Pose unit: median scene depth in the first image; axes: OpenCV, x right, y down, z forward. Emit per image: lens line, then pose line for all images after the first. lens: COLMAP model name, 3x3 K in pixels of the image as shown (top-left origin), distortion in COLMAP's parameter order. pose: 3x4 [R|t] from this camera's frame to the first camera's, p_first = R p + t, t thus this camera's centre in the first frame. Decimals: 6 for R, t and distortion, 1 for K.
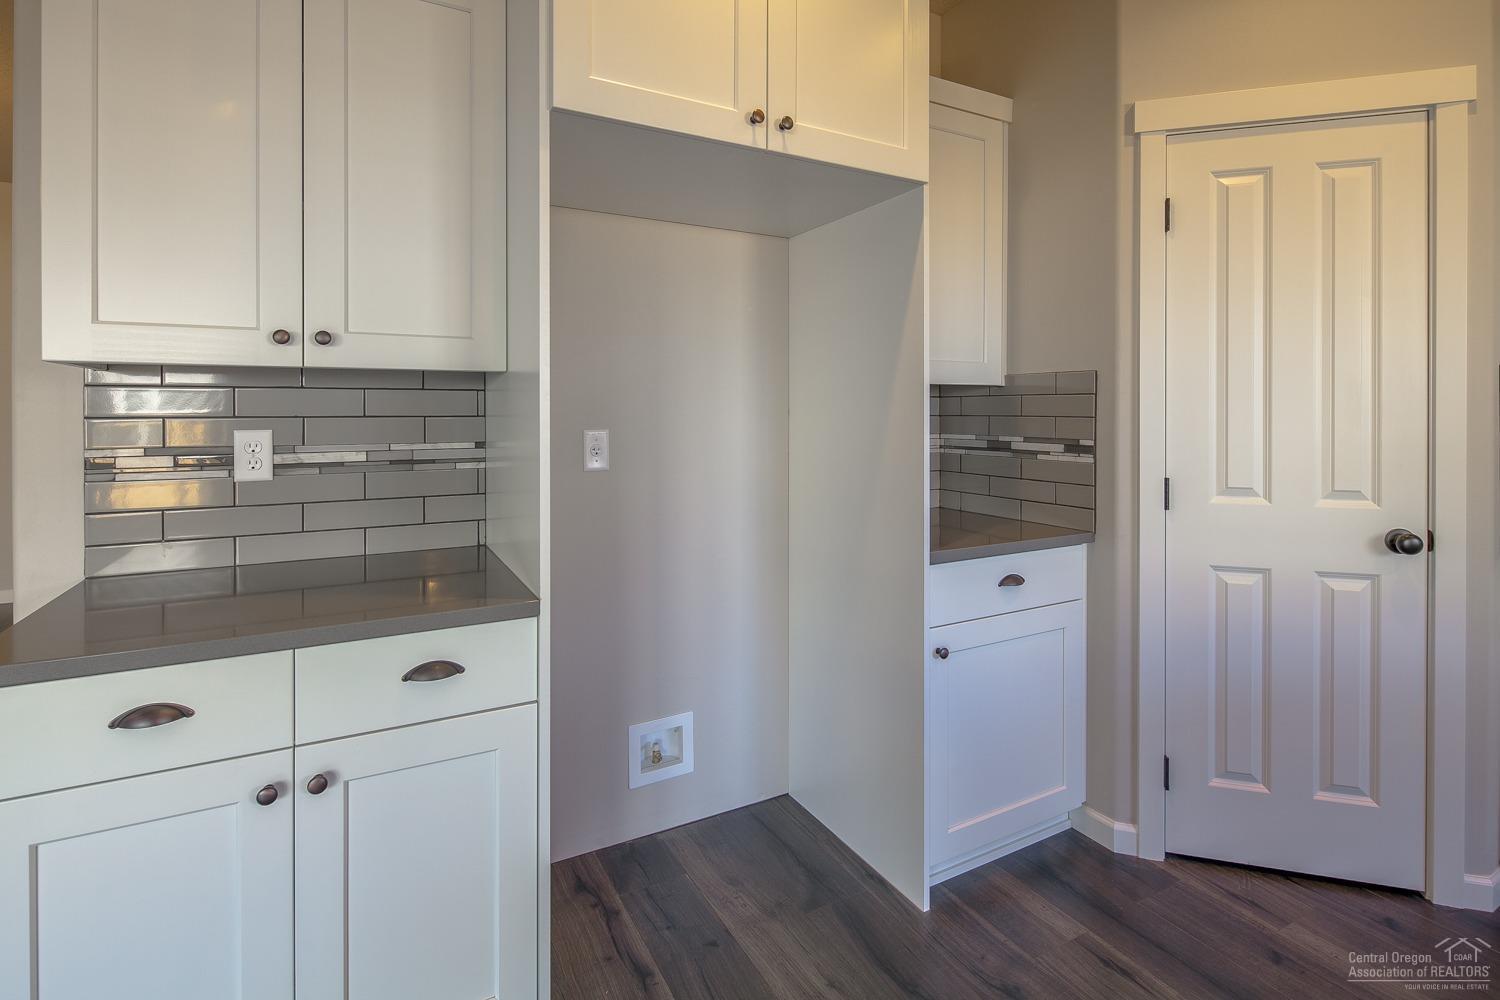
lens RADIAL K [[722.0, 0, 744.3], [0, 722.0, 412.0], [0, 0, 1]] dist [0.008340, -0.000382]
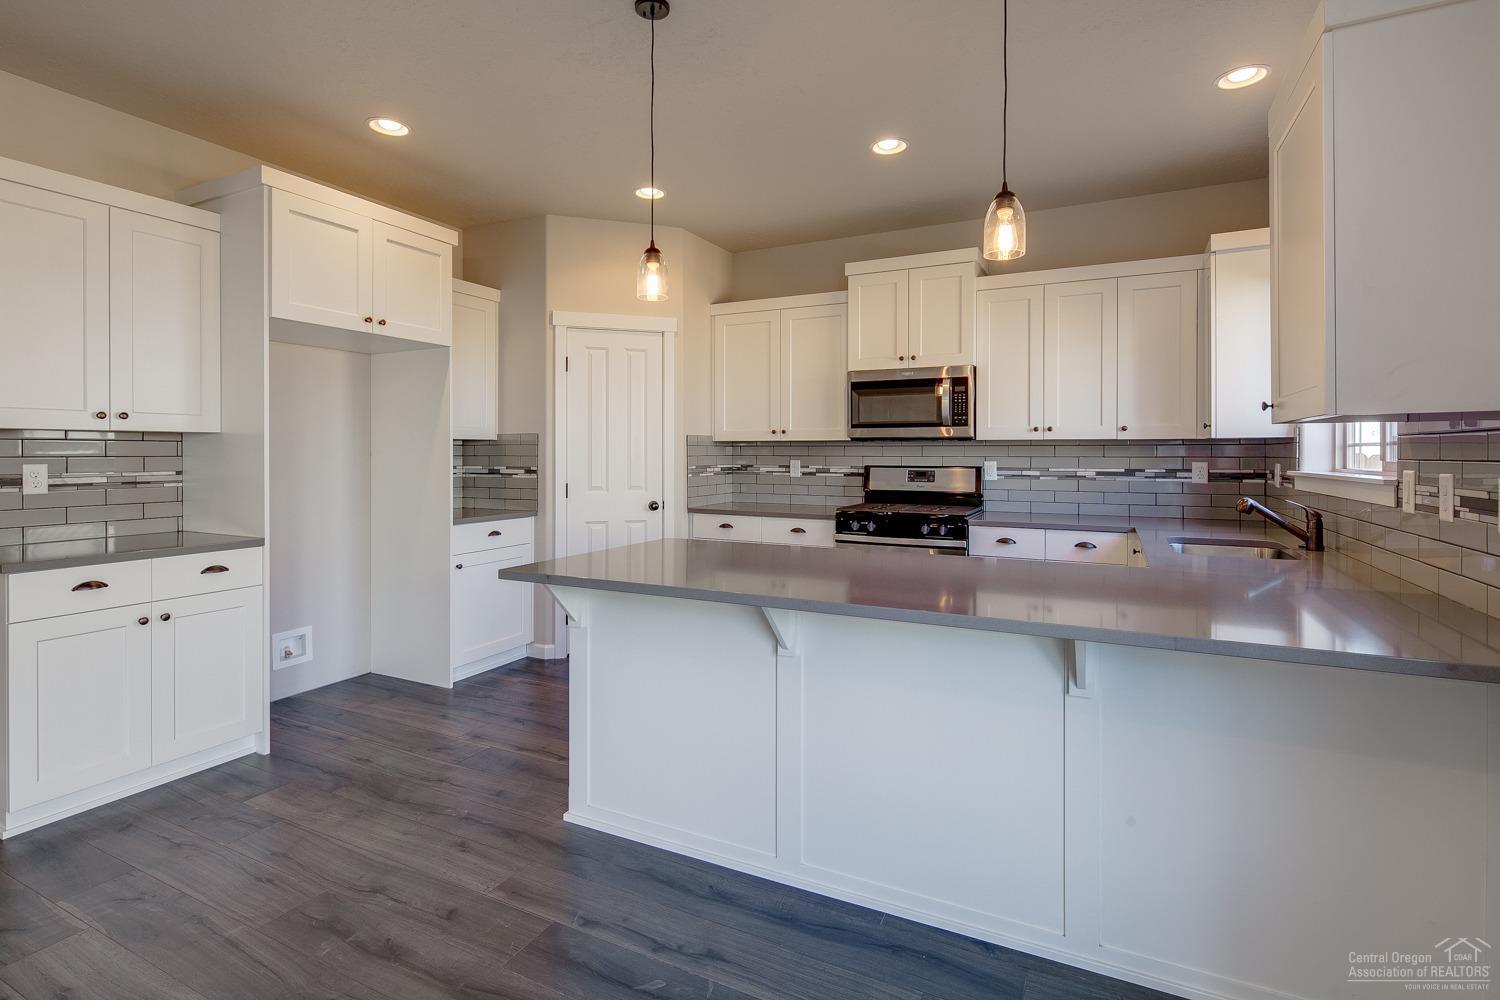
lens RADIAL K [[722.0, 0, 743.5], [0, 722.0, 453.5], [0, 0, 1]] dist [0.008340, -0.000382]
pose [[0.819995, -0.001228, 0.572369, -0.246553], [0.002778, 0.999994, -0.001835, 0.006007], [-0.572364, 0.003095, 0.819994, -1.169911]]
